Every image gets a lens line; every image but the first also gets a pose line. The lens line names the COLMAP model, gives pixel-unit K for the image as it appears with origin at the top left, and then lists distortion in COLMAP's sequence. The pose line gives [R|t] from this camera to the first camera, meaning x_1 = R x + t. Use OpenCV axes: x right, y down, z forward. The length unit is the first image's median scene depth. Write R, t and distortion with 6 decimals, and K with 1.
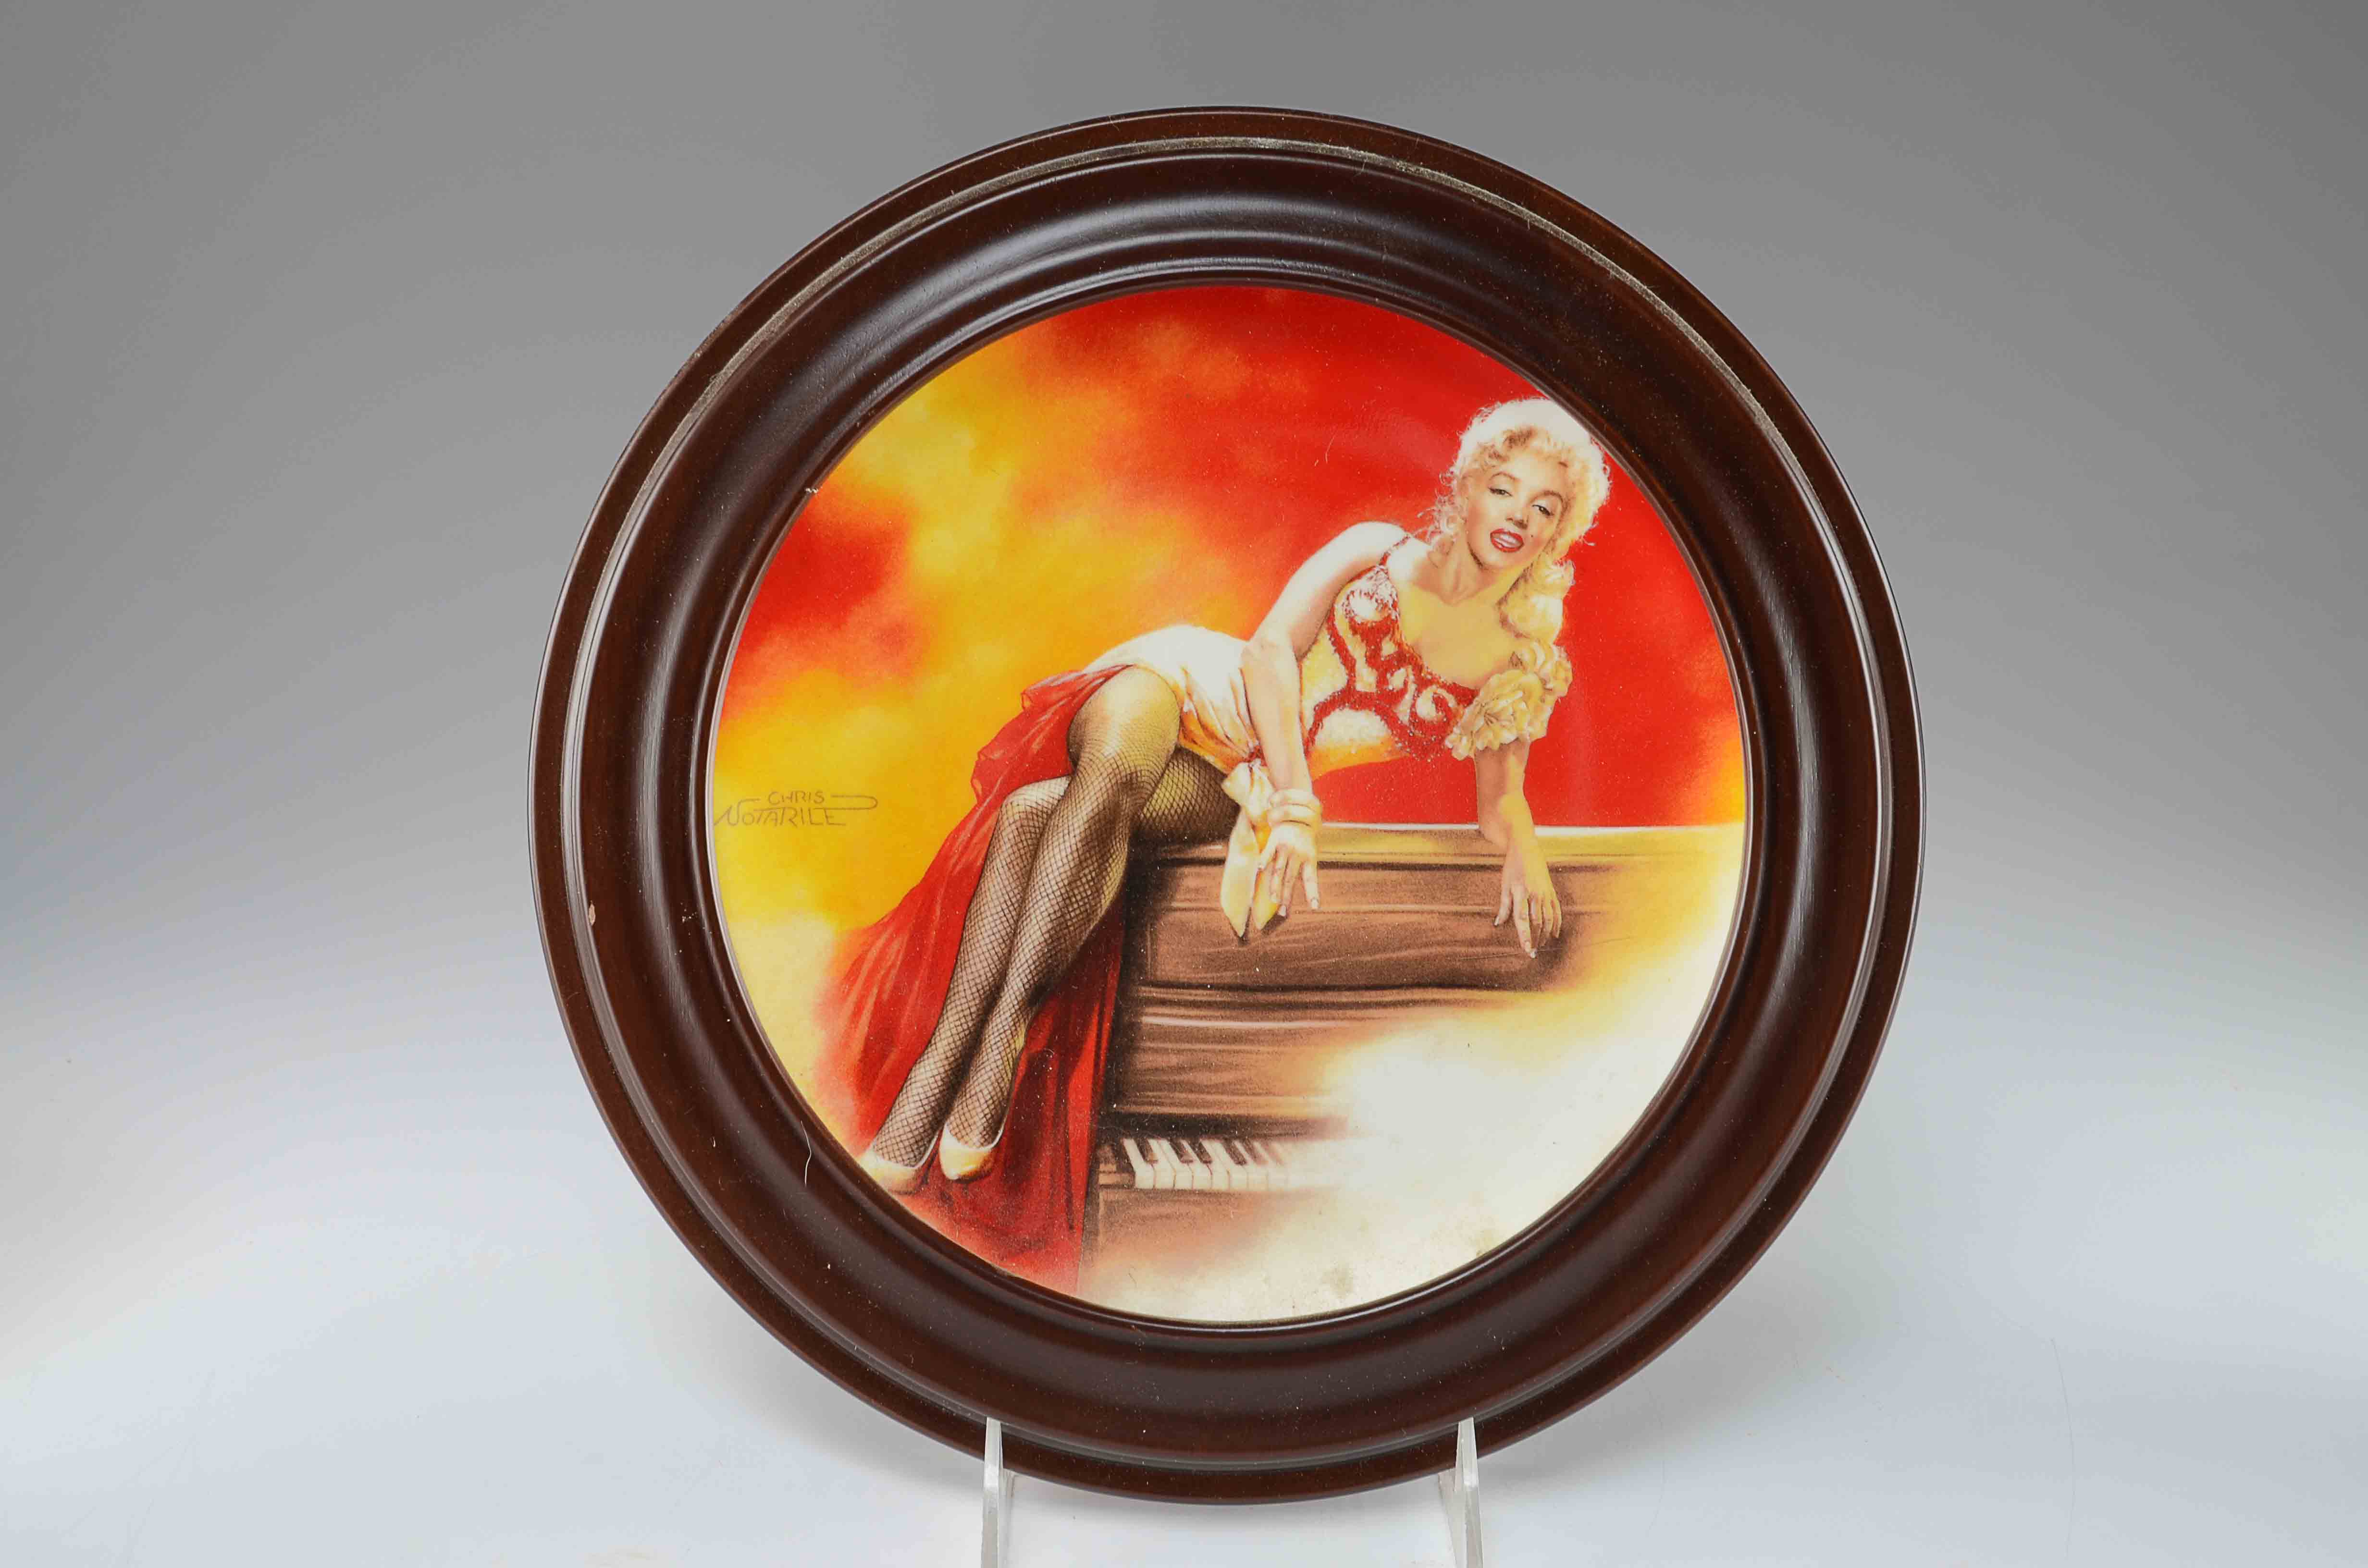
lens RADIAL K [[2549.5, 0, 1184.0], [0, 2549.5, 784.0], [0, 0, 1]] dist [-0.016363, 0.008332]
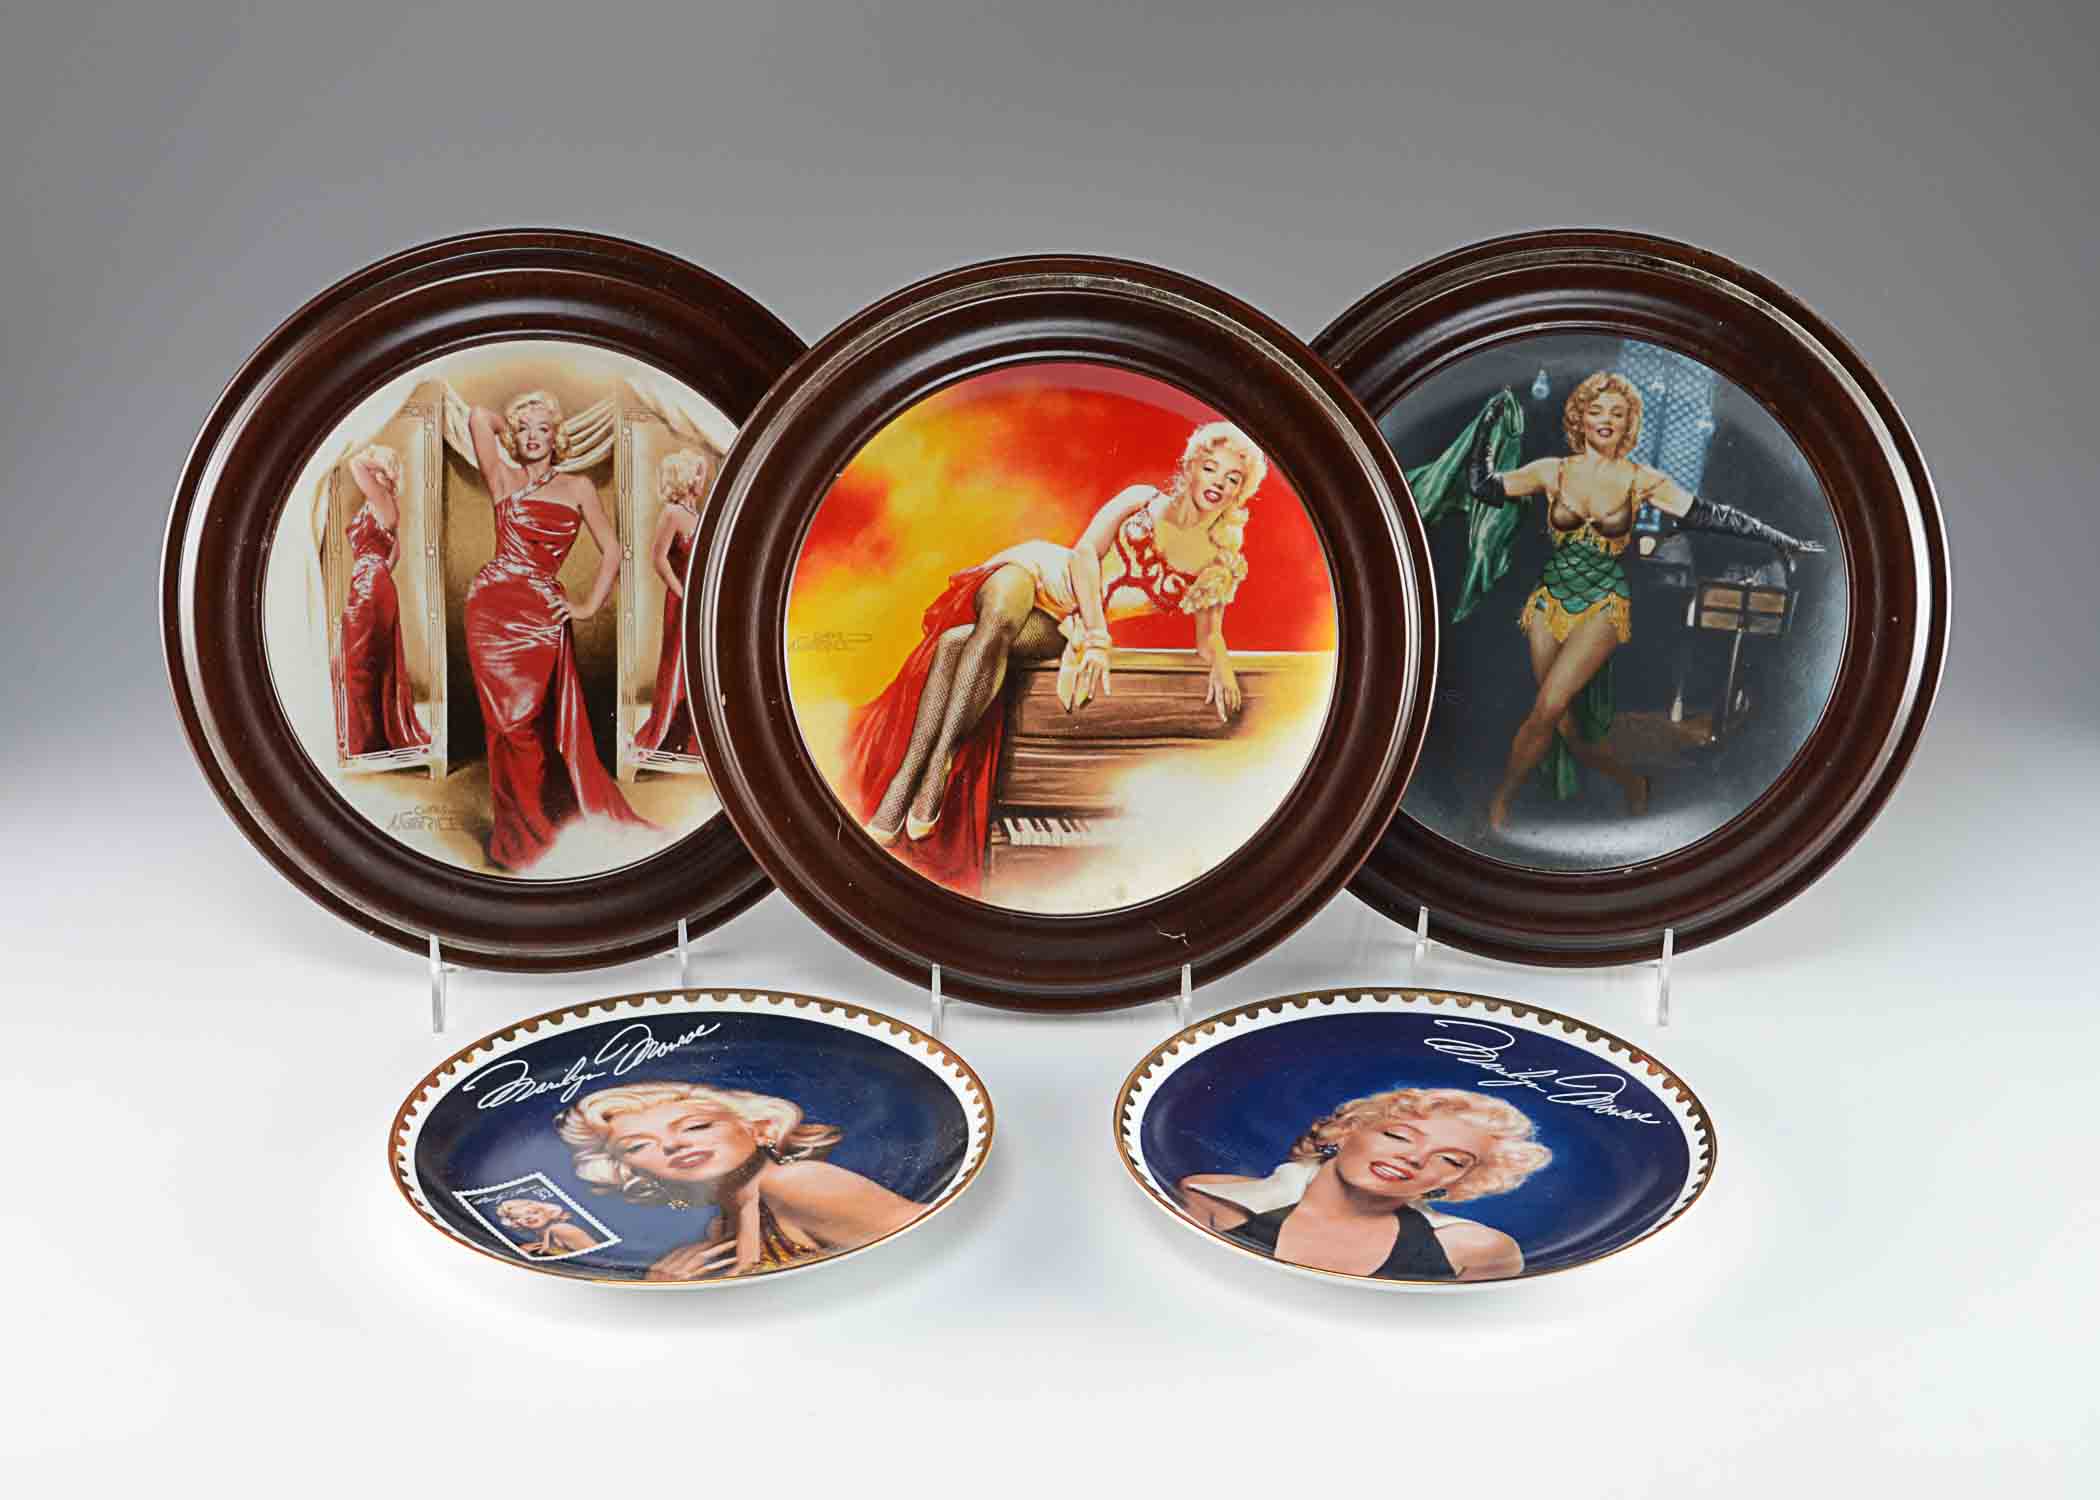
lens RADIAL K [[3488.1, 0, 1050.0], [0, 3488.1, 750.0], [0, 0, 1]] dist [0.029988, 0.009991]
pose [[0.999996, 0.001184, 0.002651, 0.002637], [-0.001457, 0.994411, 0.105567, -0.178435], [-0.002511, -0.105570, 0.994409, -1.520303]]
